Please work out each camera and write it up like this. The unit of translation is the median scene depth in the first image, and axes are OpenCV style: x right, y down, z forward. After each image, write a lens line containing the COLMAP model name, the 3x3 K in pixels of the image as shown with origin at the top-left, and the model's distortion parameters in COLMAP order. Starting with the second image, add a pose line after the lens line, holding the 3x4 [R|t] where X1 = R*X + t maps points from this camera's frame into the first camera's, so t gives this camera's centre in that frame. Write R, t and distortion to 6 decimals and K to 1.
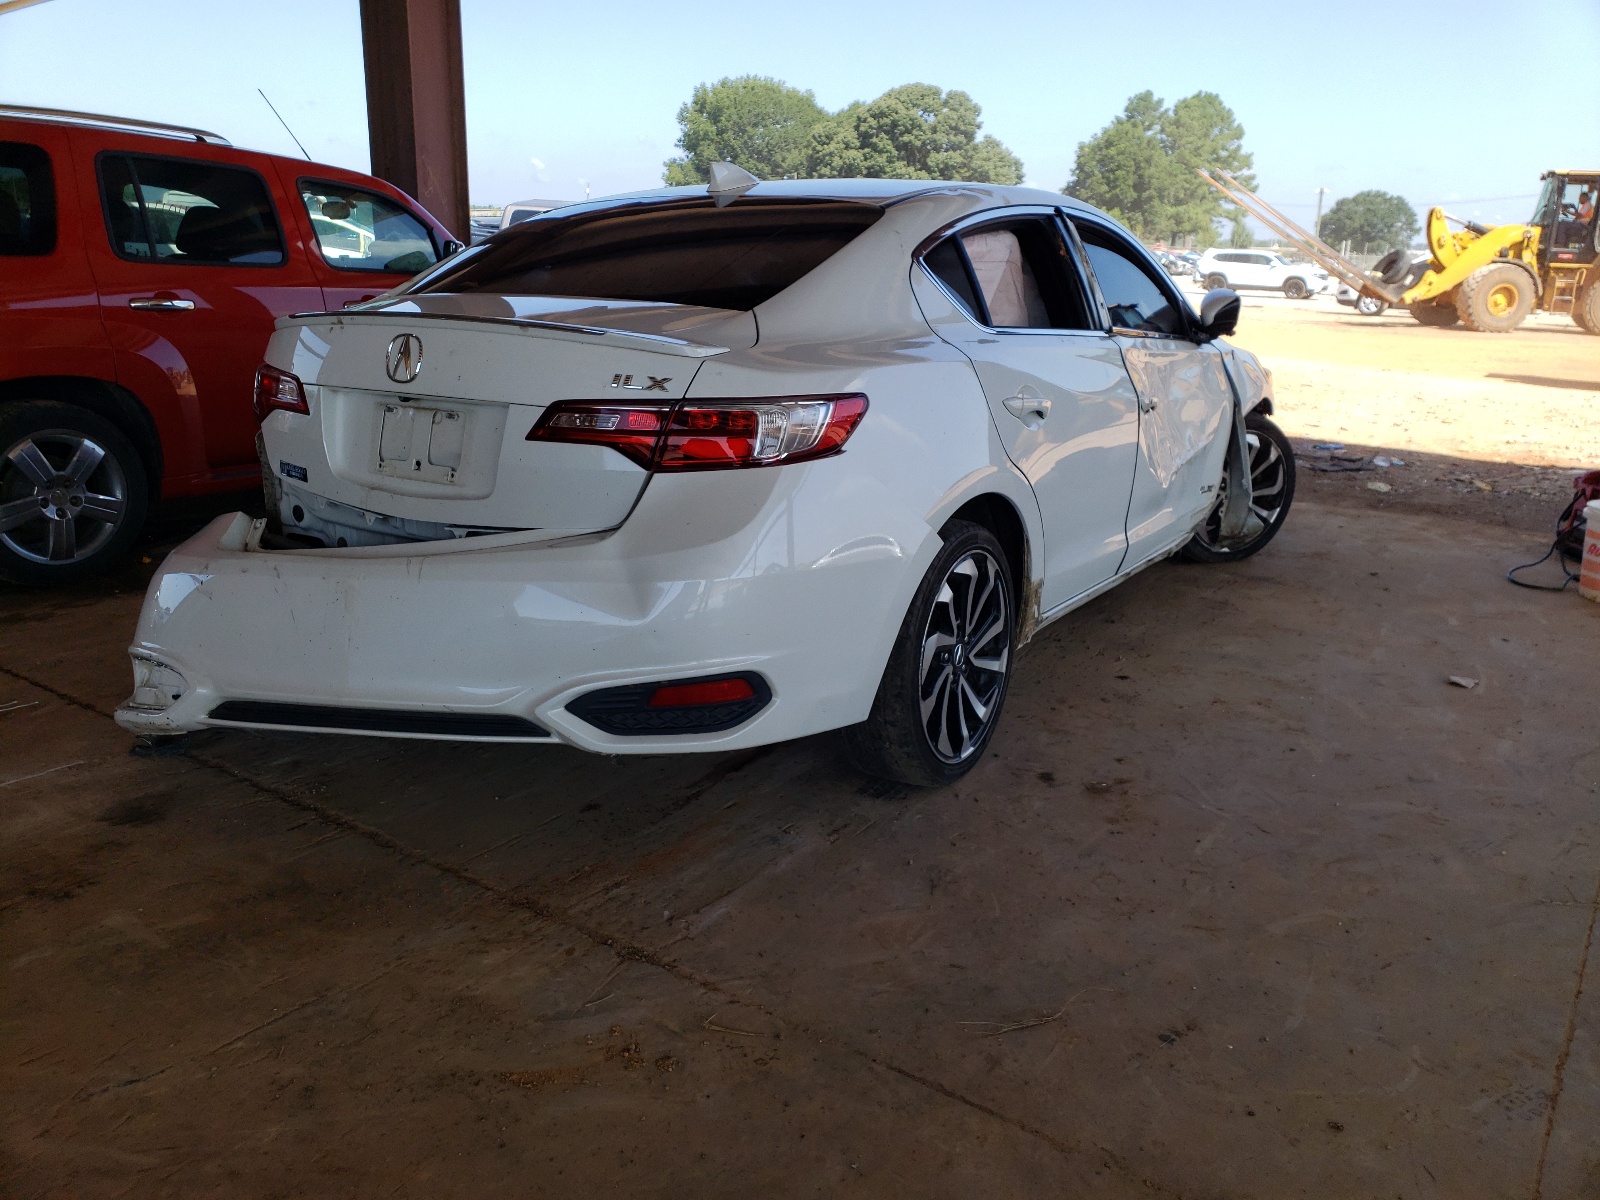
lens RADIAL K [[1263.3, 0, 807.7], [0, 1263.3, 599.3], [0, 0, 1]] dist [0.002614, 0.002580]
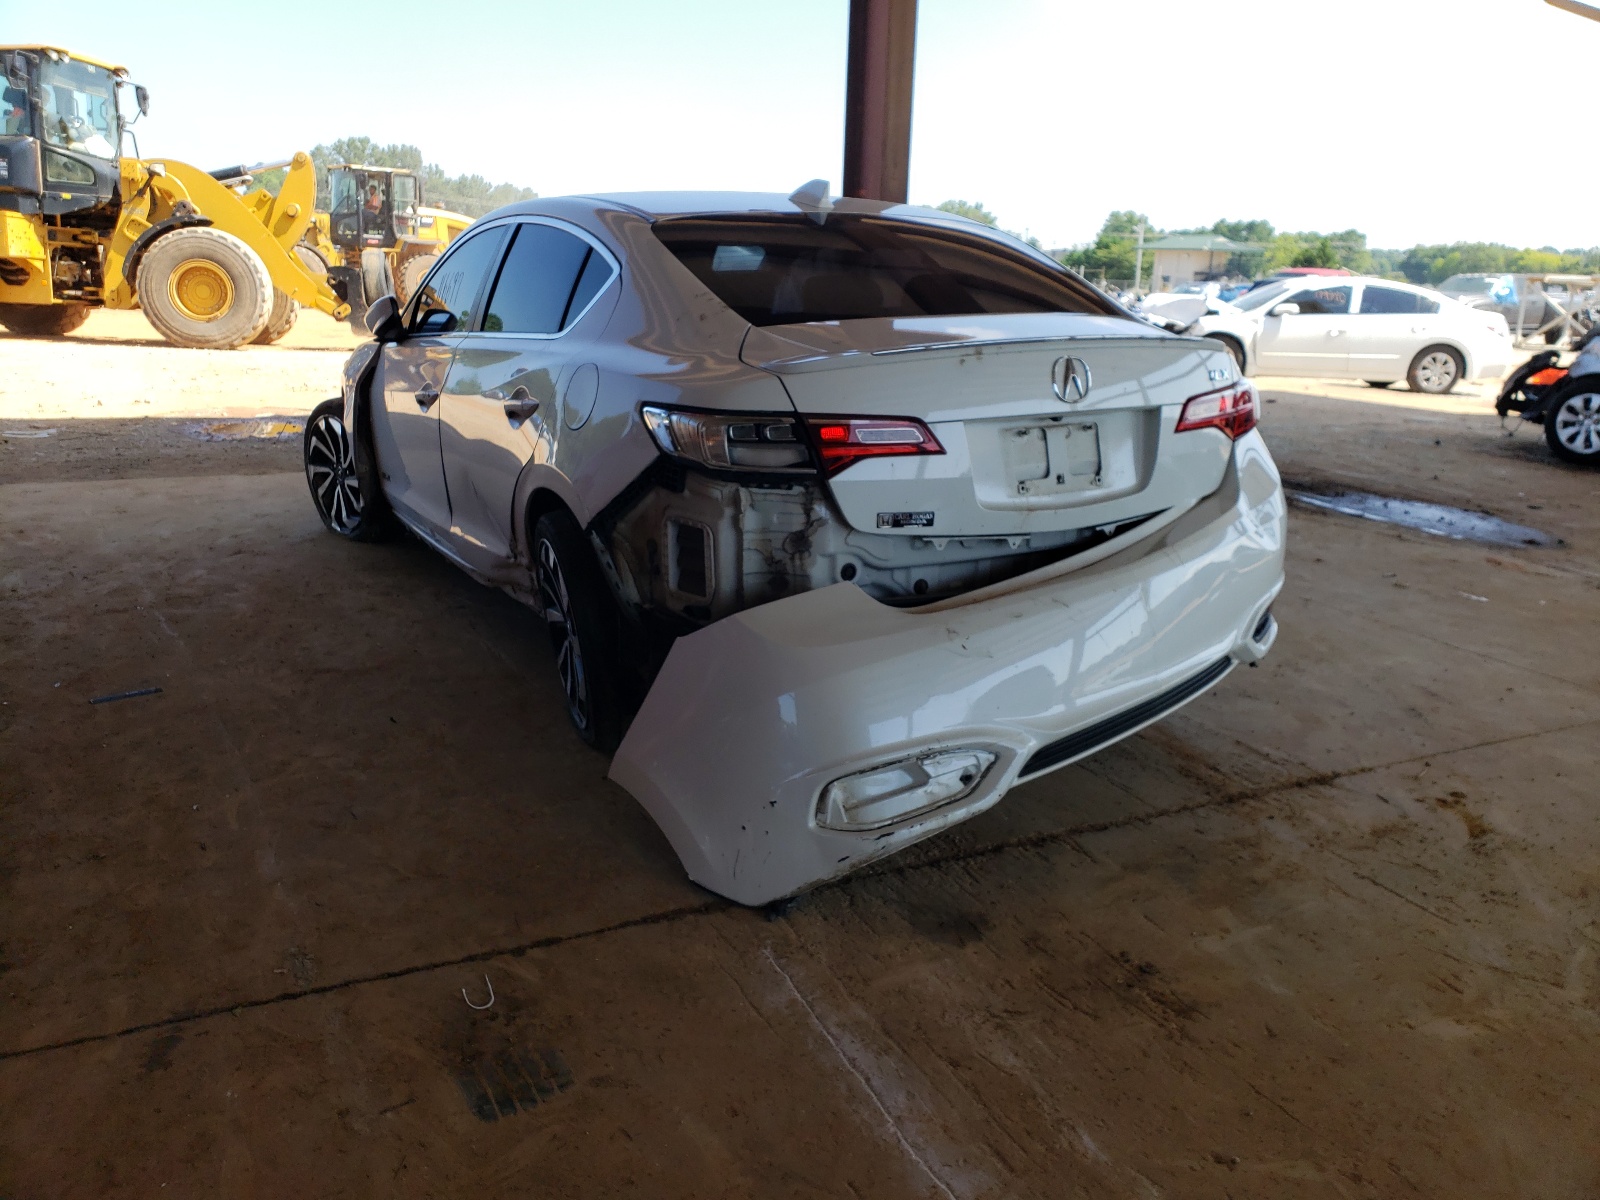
lens RADIAL K [[1263.3, 0, 807.7], [0, 1263.3, 599.3], [0, 0, 1]] dist [0.002614, 0.002580]
pose [[0.471240, -0.240237, 0.848657, -1.491067], [0.224855, 0.963120, 0.147783, -0.237996], [-0.852862, 0.121184, 0.507879, 0.724233]]
